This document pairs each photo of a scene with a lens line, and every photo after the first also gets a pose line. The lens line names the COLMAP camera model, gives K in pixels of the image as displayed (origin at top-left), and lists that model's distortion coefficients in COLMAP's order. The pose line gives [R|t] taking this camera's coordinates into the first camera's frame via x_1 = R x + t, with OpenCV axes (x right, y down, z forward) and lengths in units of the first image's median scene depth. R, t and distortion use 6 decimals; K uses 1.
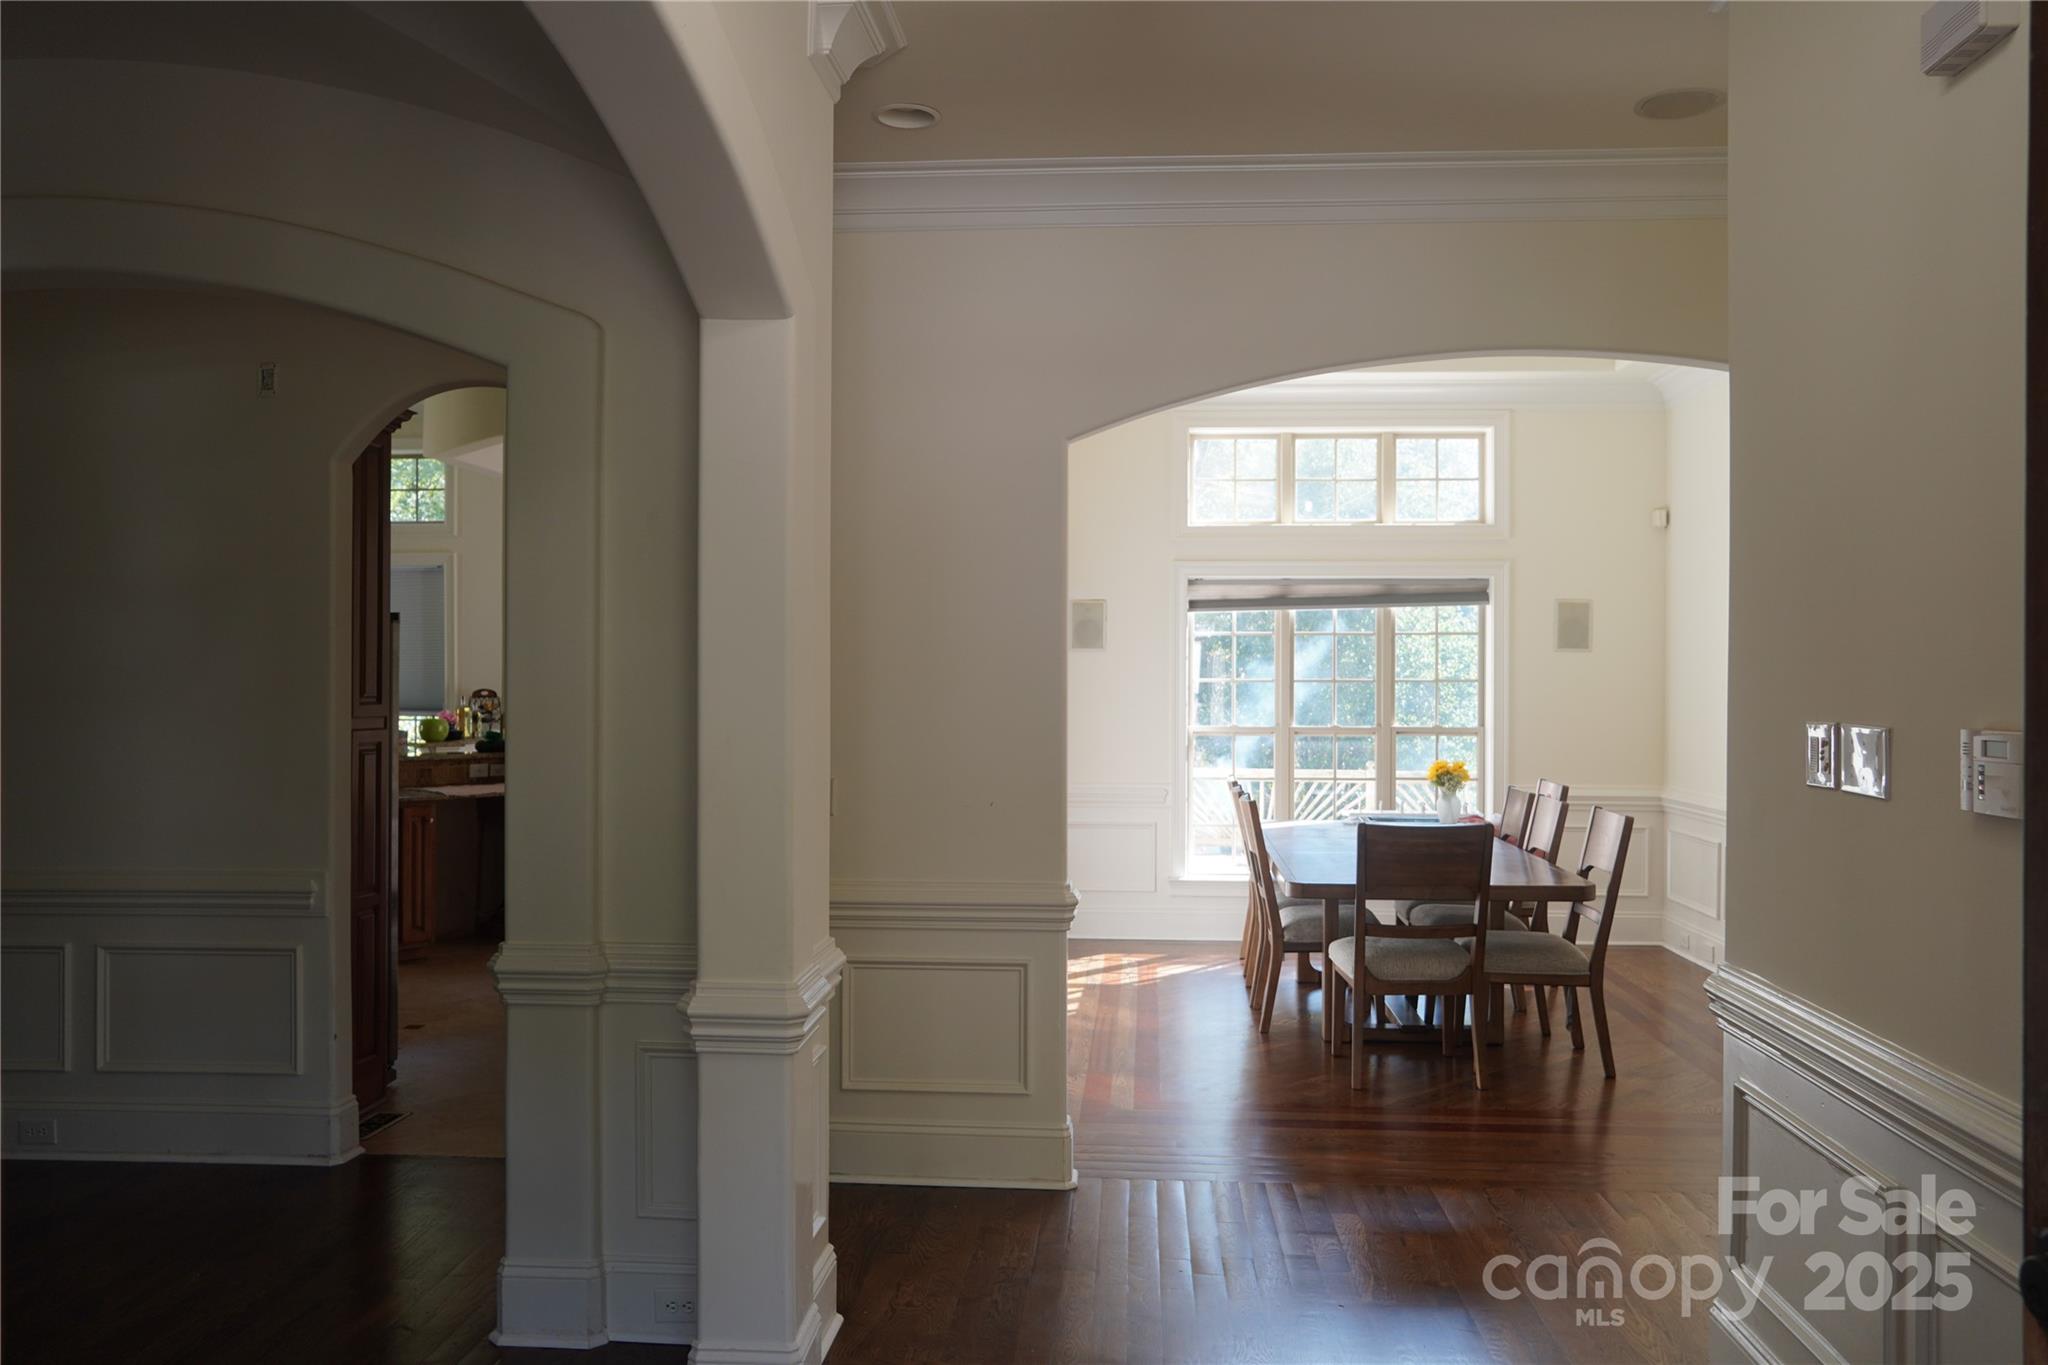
lens RADIAL K [[1578.3, 0, 1019.7], [0, 1578.3, 676.4], [0, 0, 1]] dist [-0.002587, -0.000905]
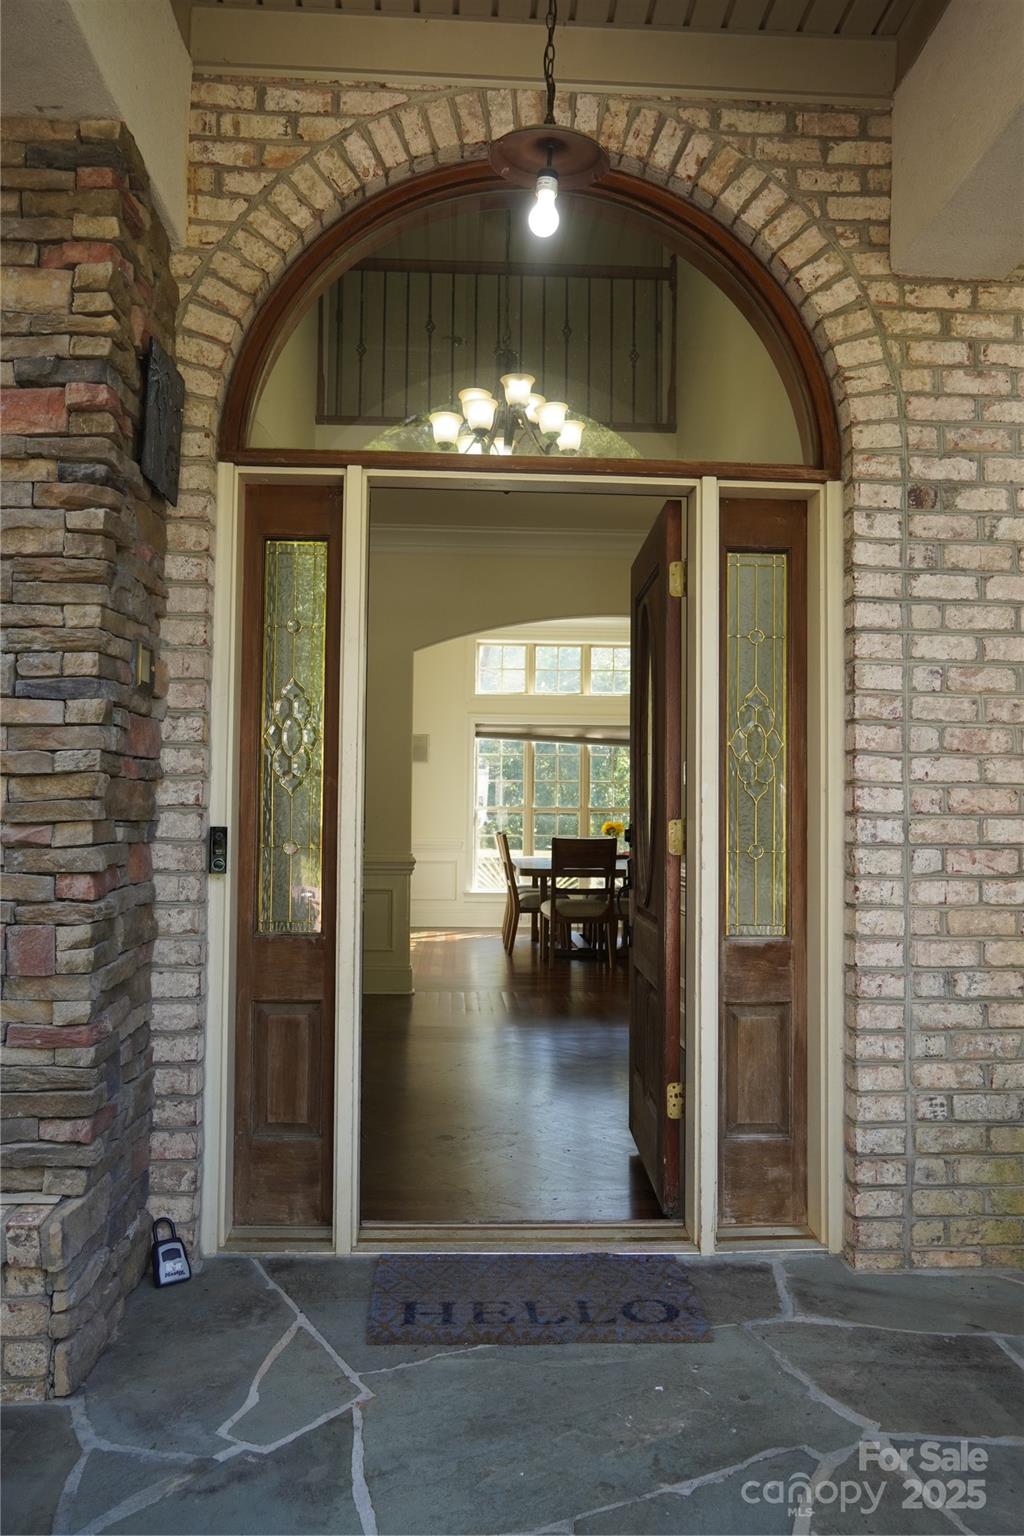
lens RADIAL K [[1183.7, 0, 508.2], [0, 1183.7, 767.8], [0, 0, 1]] dist [-0.002587, -0.000905]
pose [[0.991935, 0.016838, 0.125621, -0.027769], [-0.013475, 0.999529, -0.027571, 0.028256], [-0.126026, 0.025655, 0.991695, -0.367165]]
